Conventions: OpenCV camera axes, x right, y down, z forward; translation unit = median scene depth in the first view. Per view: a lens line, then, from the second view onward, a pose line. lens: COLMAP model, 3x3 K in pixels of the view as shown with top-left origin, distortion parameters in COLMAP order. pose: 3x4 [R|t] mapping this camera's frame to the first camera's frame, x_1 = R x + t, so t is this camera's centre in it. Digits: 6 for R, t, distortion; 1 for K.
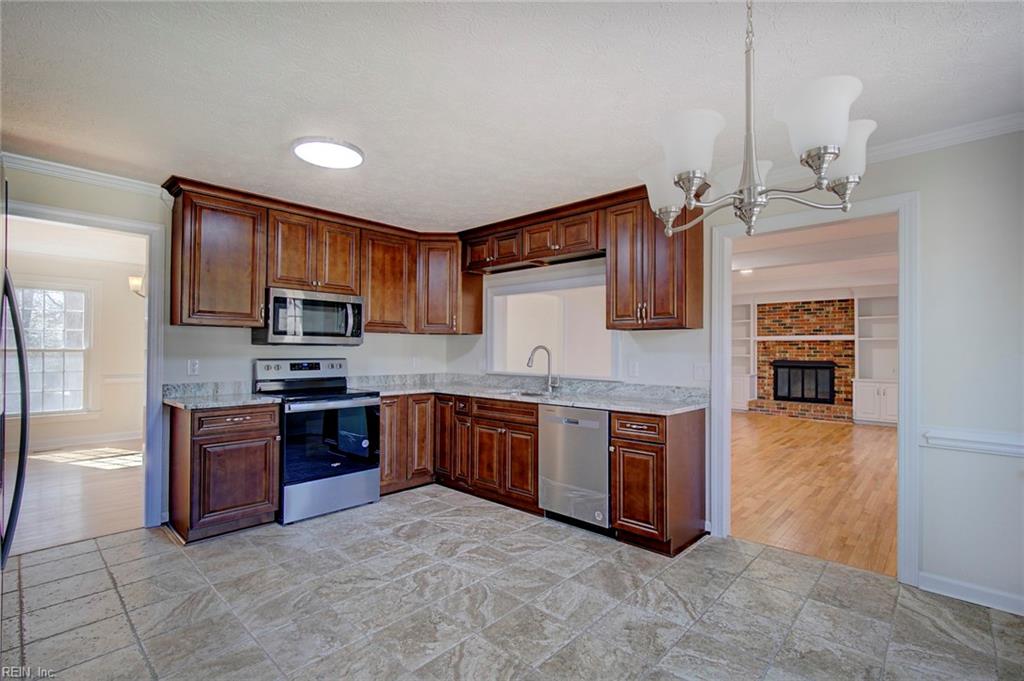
lens RADIAL K [[463.9, 0, 508.3], [0, 463.9, 346.4], [0, 0, 1]] dist [-0.022303, -0.000495]
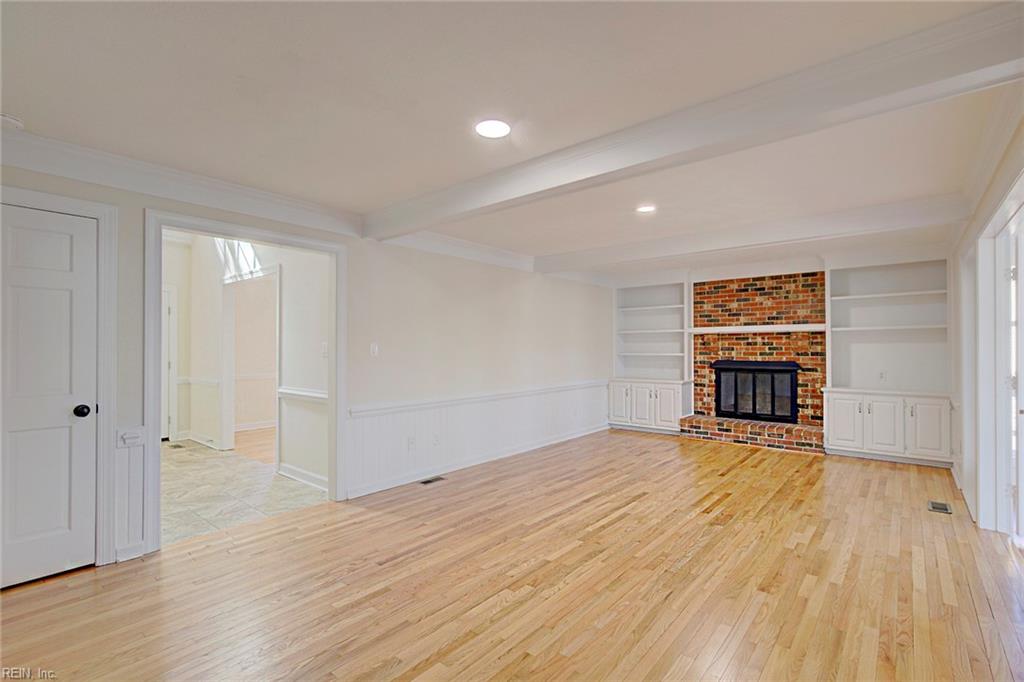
lens RADIAL K [[463.9, 0, 512.5], [0, 463.9, 346.6], [0, 0, 1]] dist [-0.022303, -0.000495]
pose [[0.998314, -0.007014, 0.057616, 0.233069], [0.006805, 0.999970, 0.003825, 0.003517], [-0.057642, -0.003427, 0.998331, 0.319641]]
